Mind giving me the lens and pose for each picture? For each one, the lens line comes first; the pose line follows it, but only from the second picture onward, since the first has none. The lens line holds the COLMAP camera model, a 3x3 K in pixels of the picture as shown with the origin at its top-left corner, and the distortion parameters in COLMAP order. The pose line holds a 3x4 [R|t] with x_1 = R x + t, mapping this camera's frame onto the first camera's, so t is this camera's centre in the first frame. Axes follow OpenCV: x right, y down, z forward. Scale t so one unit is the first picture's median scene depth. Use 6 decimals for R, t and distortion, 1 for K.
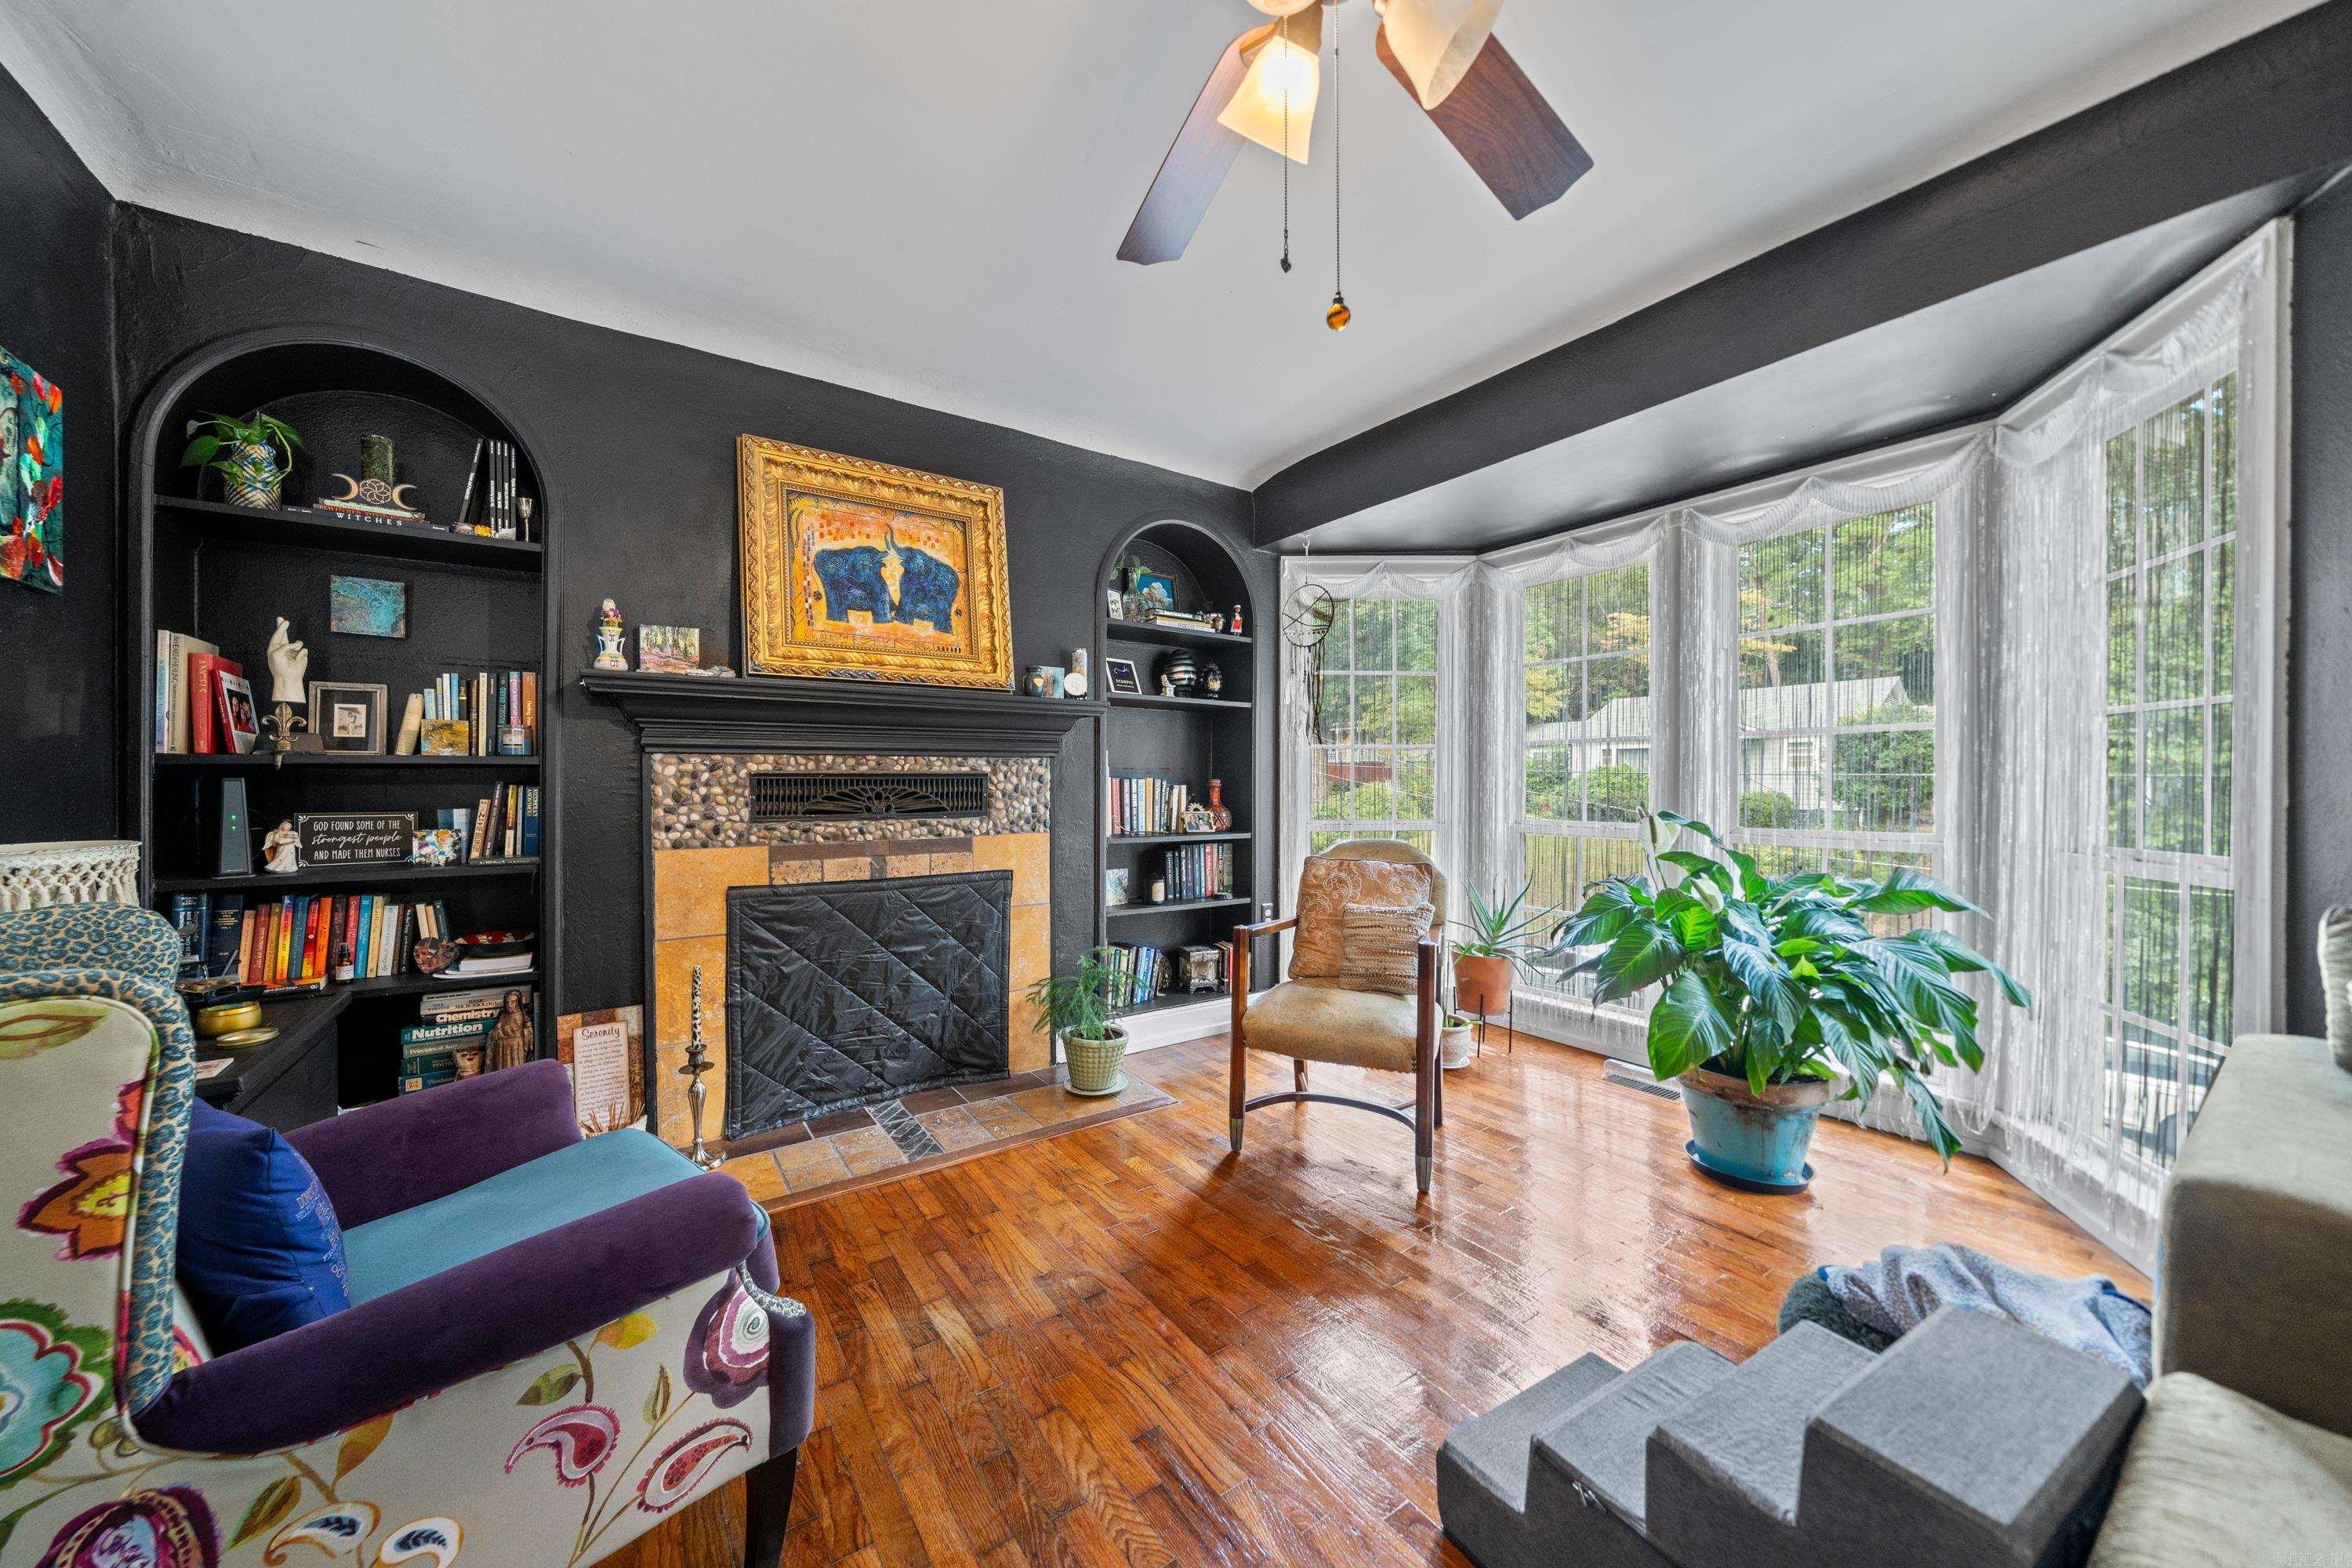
lens RADIAL K [[826.6, 0, 1159.4], [0, 826.6, 790.6], [0, 0, 1]] dist [-0.006538, -0.000122]
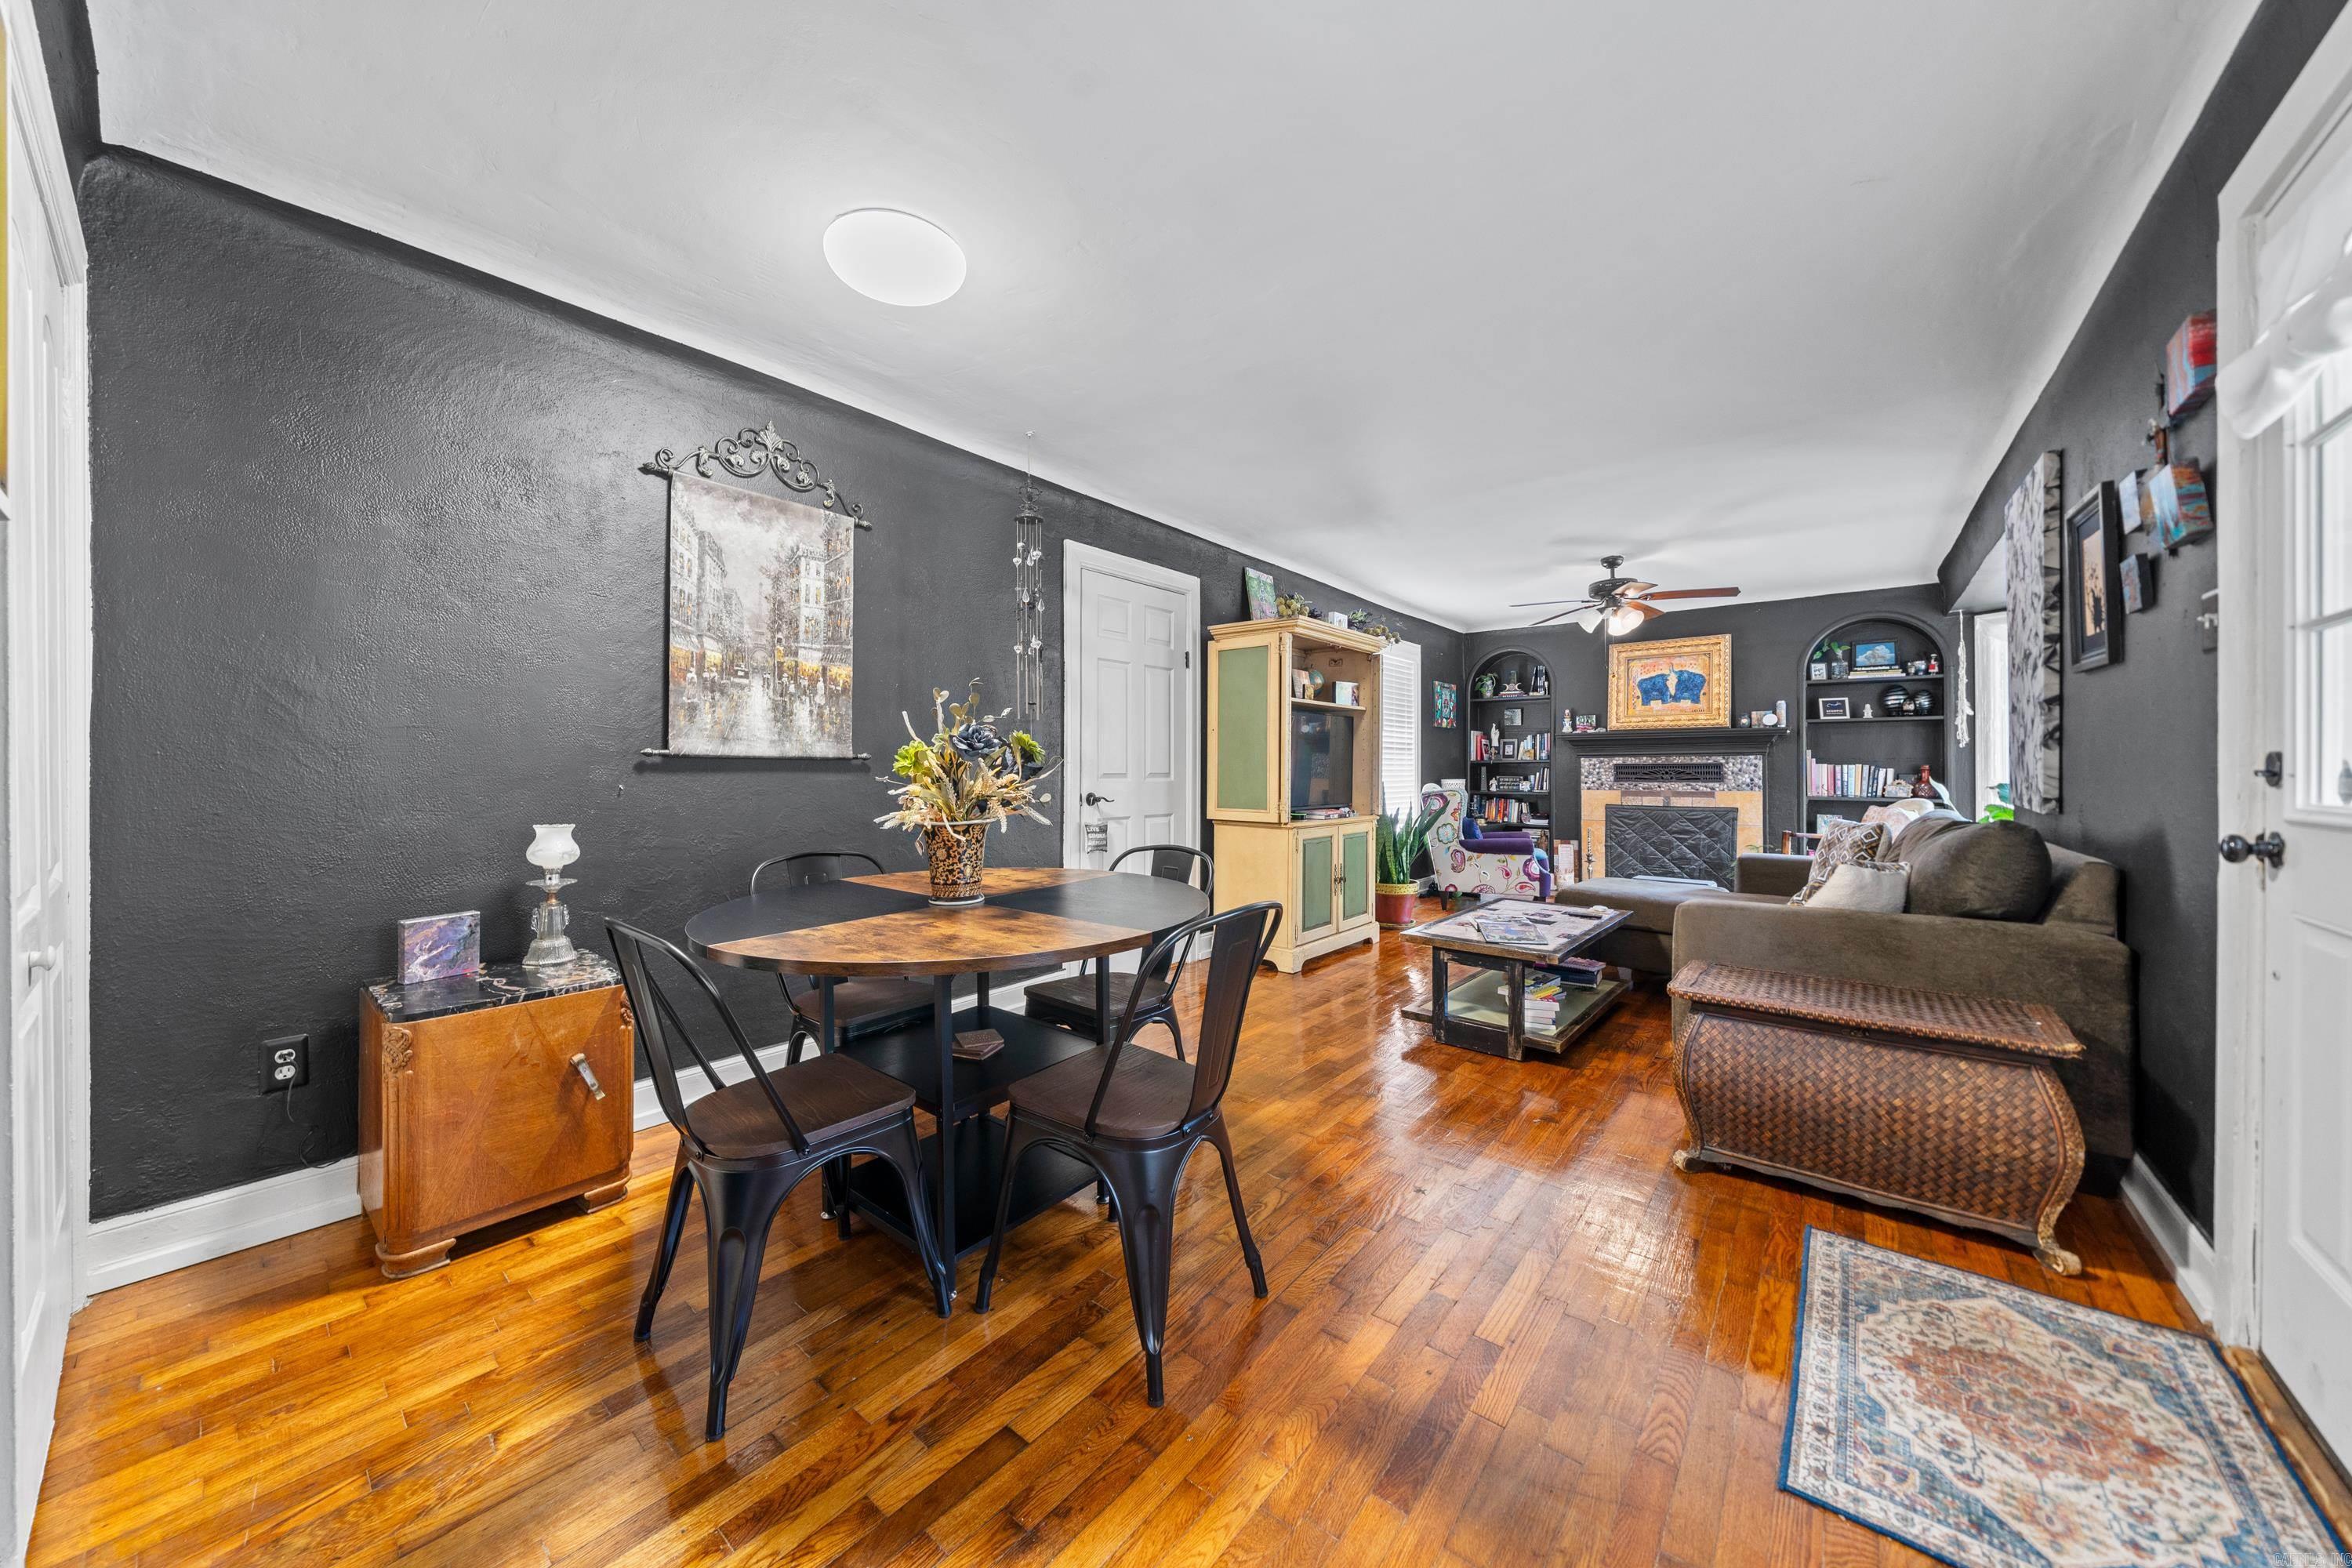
lens RADIAL K [[809.4, 0, 1162.0], [0, 809.4, 764.8], [0, 0, 1]] dist [0.001447, 0.000003]
pose [[0.274828, -0.001284, -0.961492, 1.656457], [-0.003522, 0.999991, -0.002342, -0.006810], [0.961487, 0.004030, 0.274821, -1.180884]]
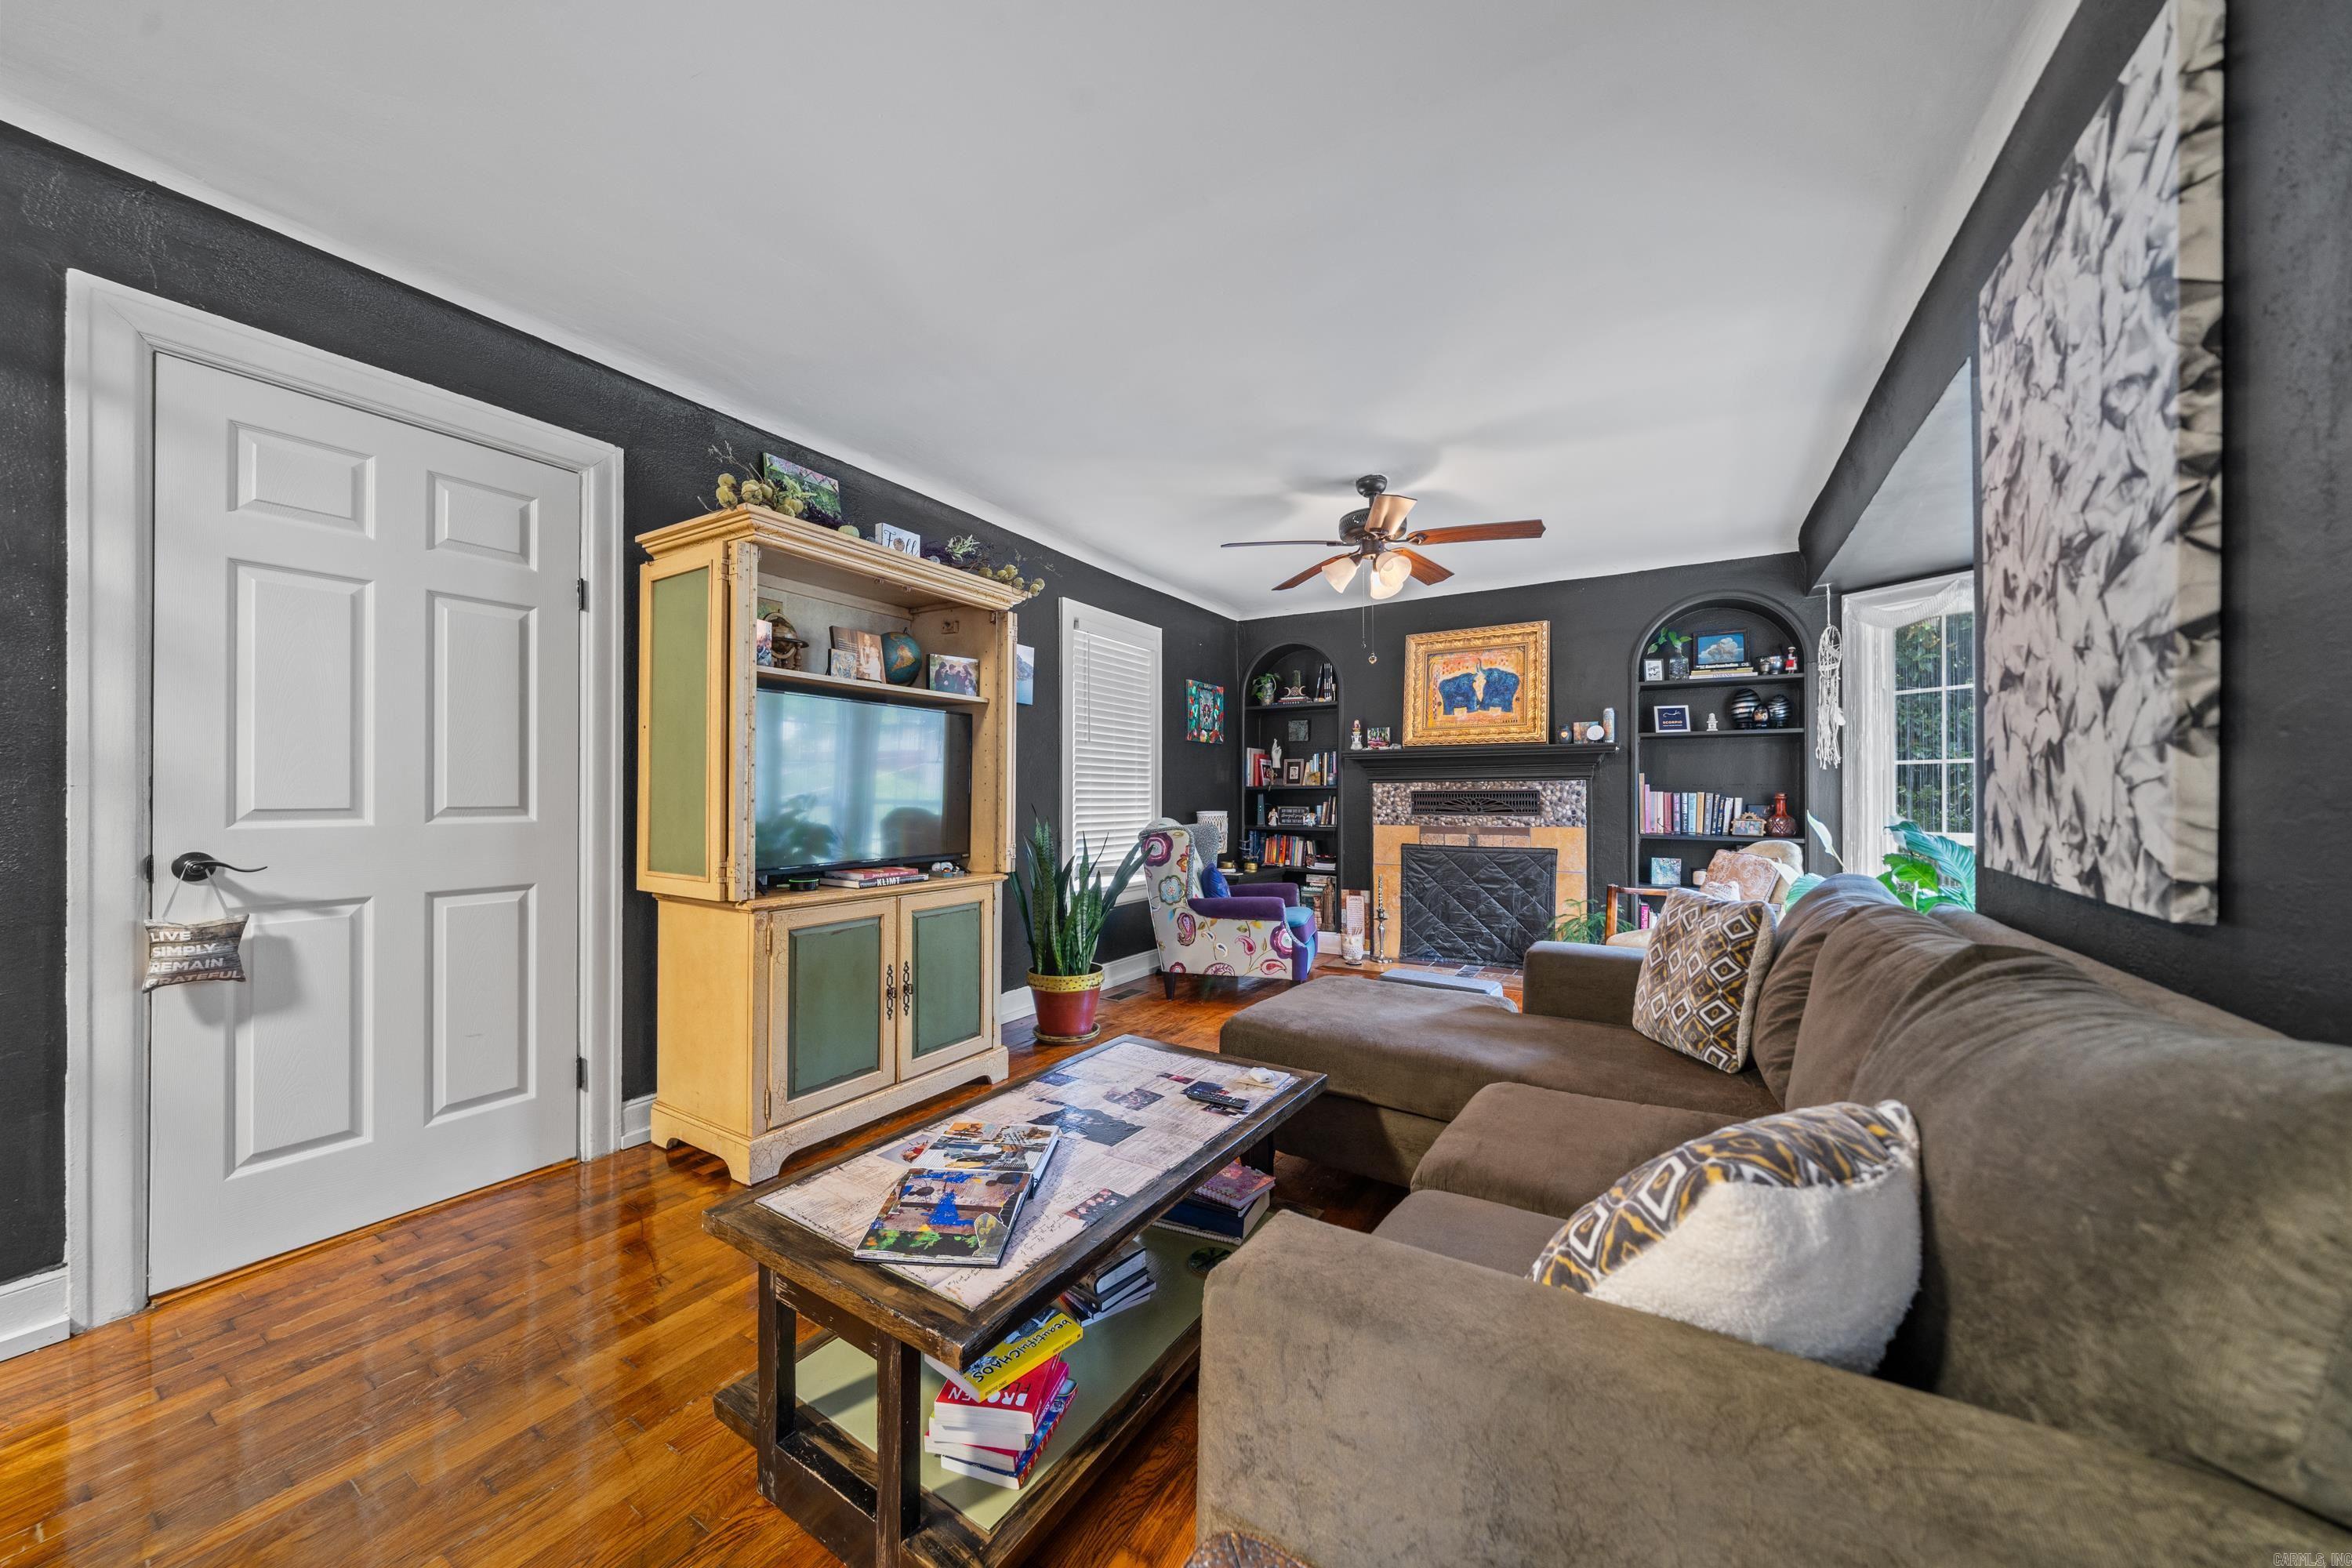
lens RADIAL K [[809.4, 0, 1166.4], [0, 809.4, 793.0], [0, 0, 1]] dist [0.001447, 0.000003]
pose [[0.404945, 0.001036, -0.914341, 1.124522], [-0.004996, 0.999987, -0.001080, -0.010936], [0.914328, 0.005005, 0.404945, -0.417381]]
